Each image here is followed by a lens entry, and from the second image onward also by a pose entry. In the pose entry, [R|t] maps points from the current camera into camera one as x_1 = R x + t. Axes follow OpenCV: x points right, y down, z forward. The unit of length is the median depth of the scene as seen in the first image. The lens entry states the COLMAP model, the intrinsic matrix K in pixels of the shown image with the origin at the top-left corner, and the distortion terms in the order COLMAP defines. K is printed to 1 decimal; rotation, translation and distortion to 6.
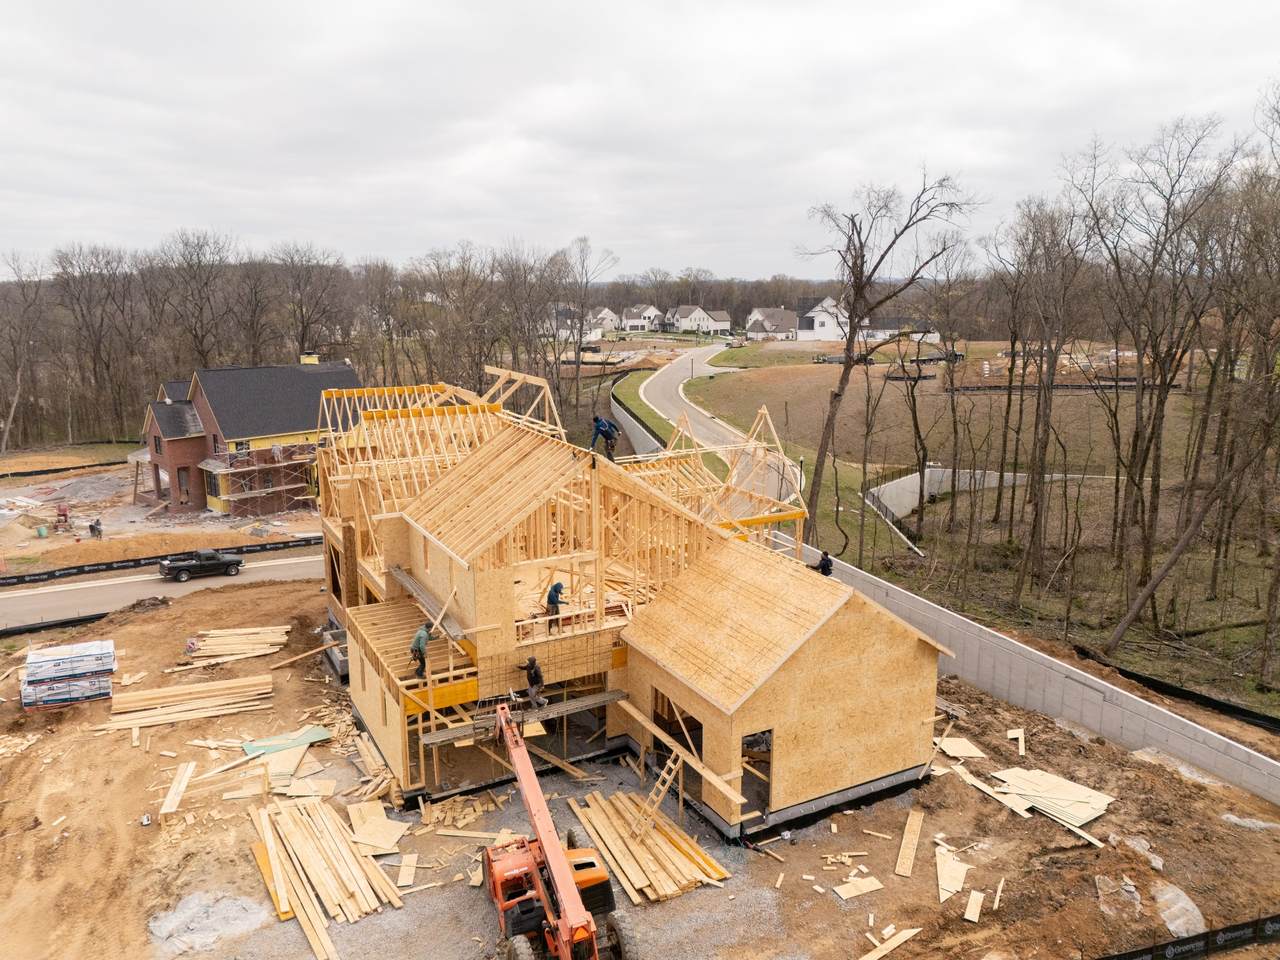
lens RADIAL K [[962.5, 0, 641.3], [0, 962.5, 478.5], [0, 0, 1]] dist [0.034807, -0.028579]
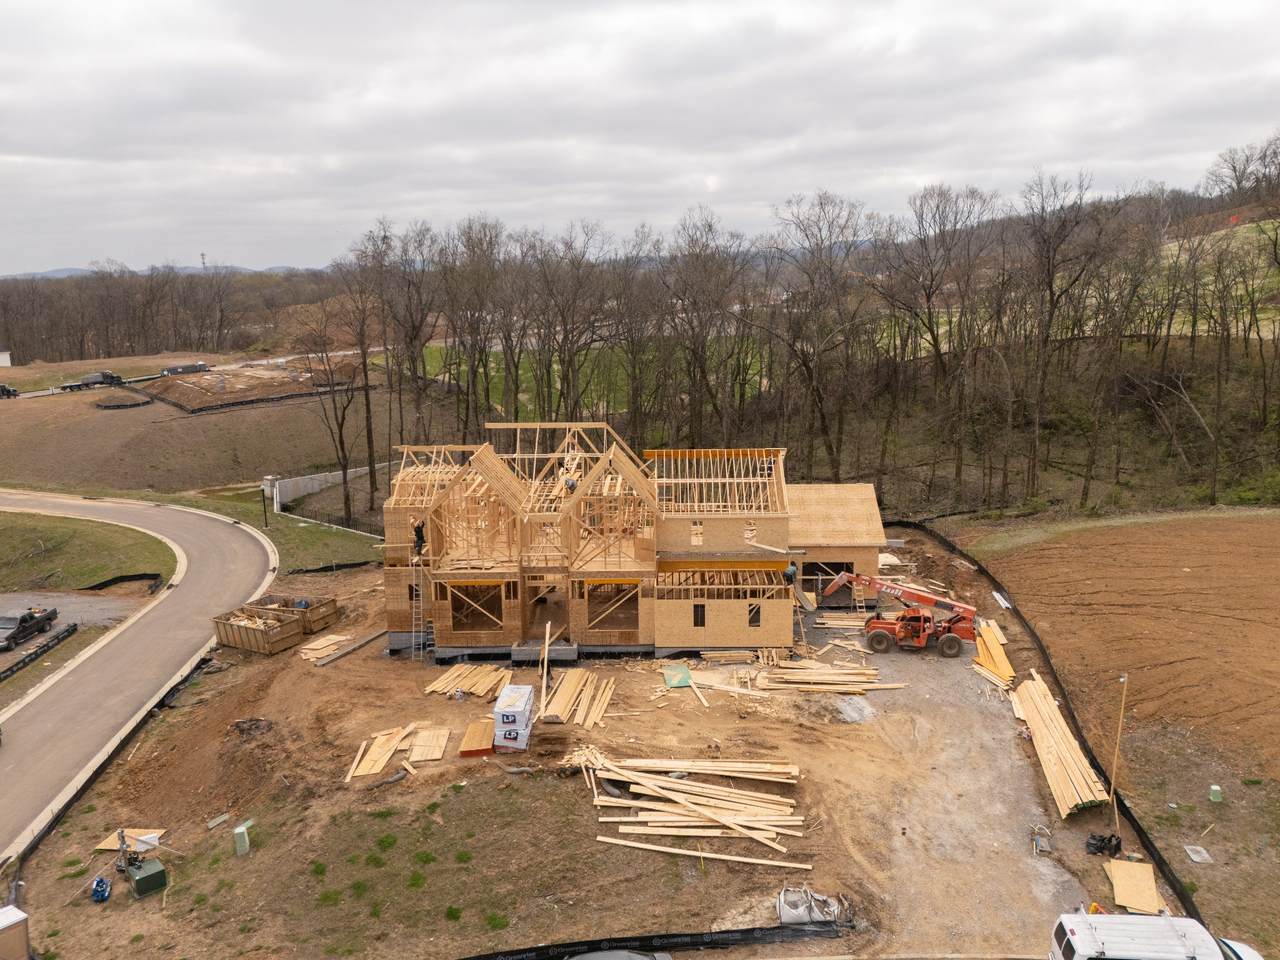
lens RADIAL K [[962.5, 0, 644.2], [0, 962.5, 470.2], [0, 0, 1]] dist [0.034807, -0.028579]
pose [[0.494067, -0.188204, 0.848809, -1.524975], [0.194529, 0.975468, 0.103059, -0.196146], [-0.847382, 0.114200, 0.518558, 0.215118]]
